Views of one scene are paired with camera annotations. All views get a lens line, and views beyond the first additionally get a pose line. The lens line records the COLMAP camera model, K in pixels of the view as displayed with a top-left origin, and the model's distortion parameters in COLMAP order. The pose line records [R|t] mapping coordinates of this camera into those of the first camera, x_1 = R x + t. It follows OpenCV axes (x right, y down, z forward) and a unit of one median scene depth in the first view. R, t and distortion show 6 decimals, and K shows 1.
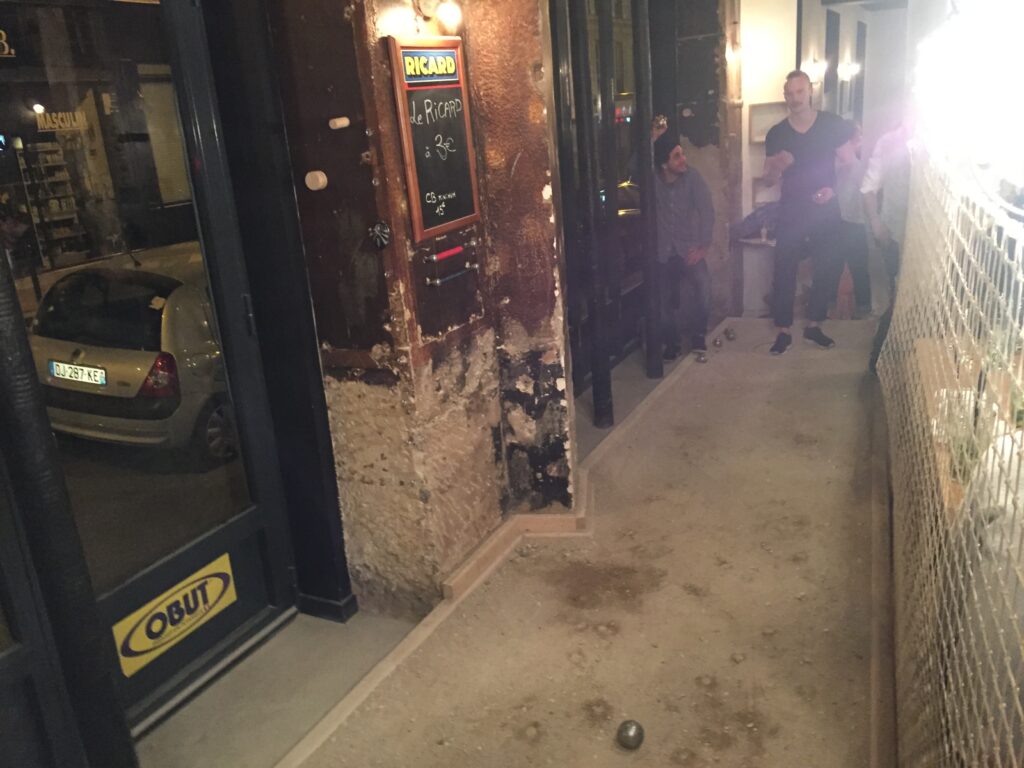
lens RADIAL K [[864.0, 0, 513.4], [0, 864.0, 385.9], [0, 0, 1]] dist [0.075023, -0.096188]
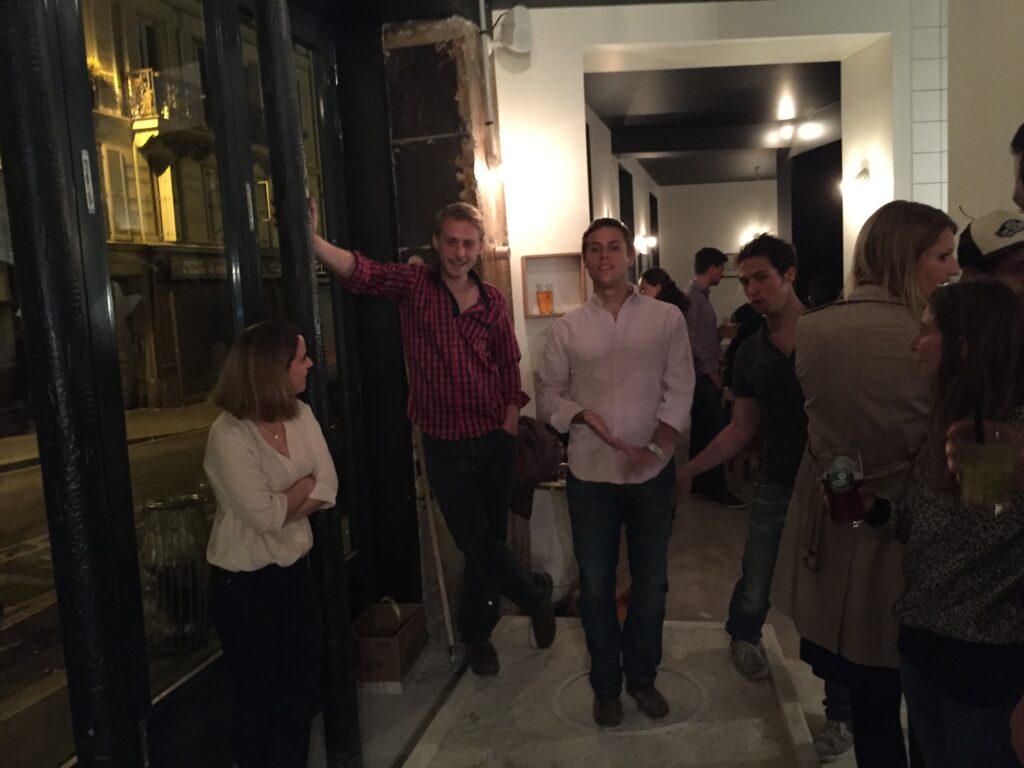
lens RADIAL K [[864.0, 0, 515.8], [0, 864.0, 383.7], [0, 0, 1]] dist [0.075023, -0.096188]
pose [[0.976038, -0.004977, 0.217544, 0.137029], [0.049760, 0.978354, -0.200868, -0.115545], [-0.211835, 0.206879, 0.955158, 0.449996]]
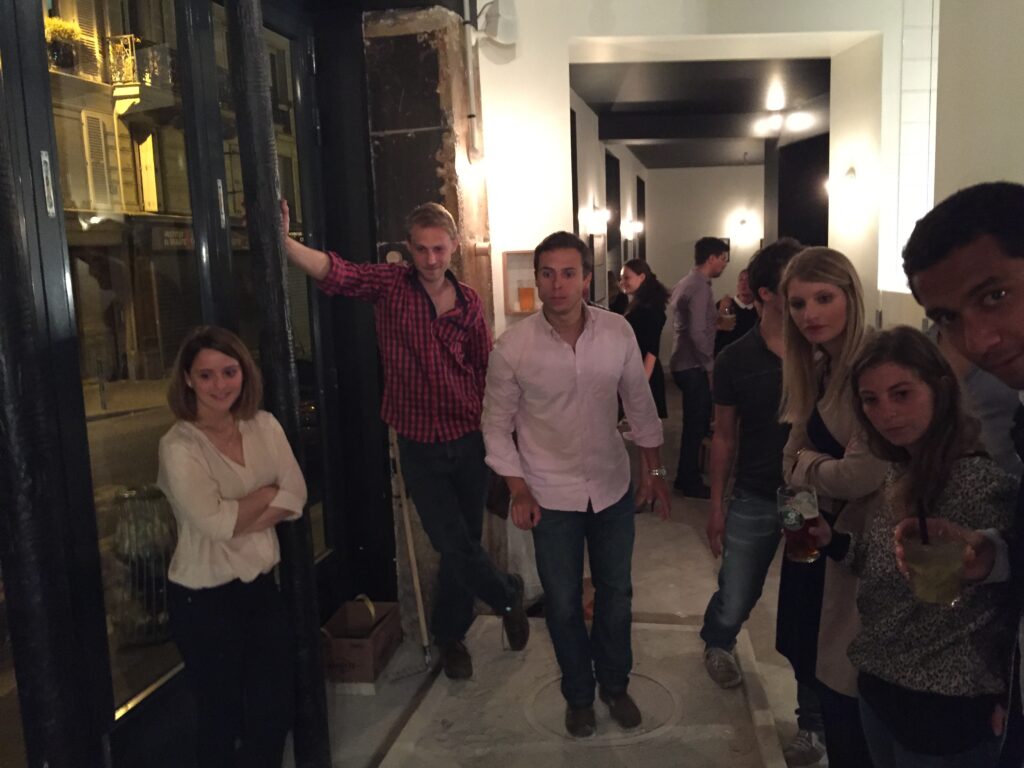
lens RADIAL K [[864.0, 0, 514.7], [0, 864.0, 384.2], [0, 0, 1]] dist [0.075023, -0.096188]
pose [[0.972444, 0.004341, 0.233098, 0.142754], [0.036590, 0.984594, -0.170984, -0.133143], [-0.230249, 0.174801, 0.957304, 0.453505]]
